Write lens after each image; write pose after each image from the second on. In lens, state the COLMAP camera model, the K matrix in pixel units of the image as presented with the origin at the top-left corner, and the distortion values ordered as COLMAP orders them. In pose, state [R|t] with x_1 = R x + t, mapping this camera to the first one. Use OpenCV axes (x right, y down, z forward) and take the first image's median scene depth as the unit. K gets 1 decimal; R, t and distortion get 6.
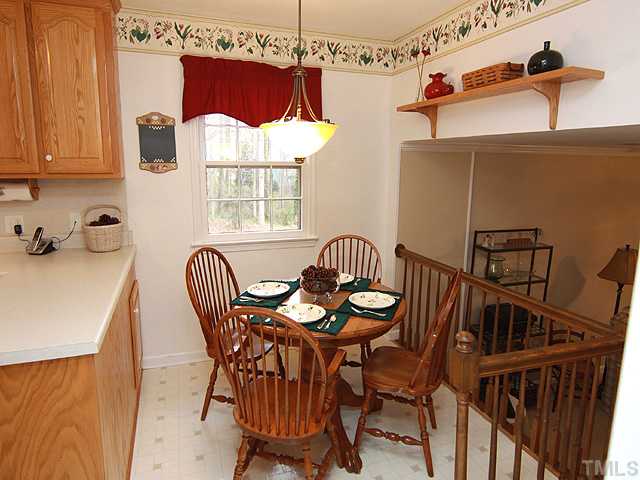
lens RADIAL K [[413.6, 0, 318.9], [0, 413.6, 238.5], [0, 0, 1]] dist [-0.002609, 0.000271]
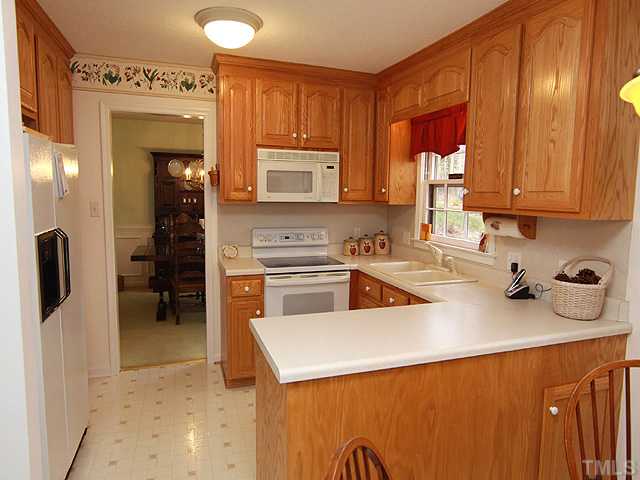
lens RADIAL K [[413.6, 0, 320.7], [0, 413.6, 235.6], [0, 0, 1]] dist [-0.002609, 0.000271]
pose [[-0.004266, 0.093249, -0.995634, 0.226301], [-0.198543, 0.975742, 0.092237, -0.101011], [0.980083, 0.198069, 0.014352, 0.588380]]
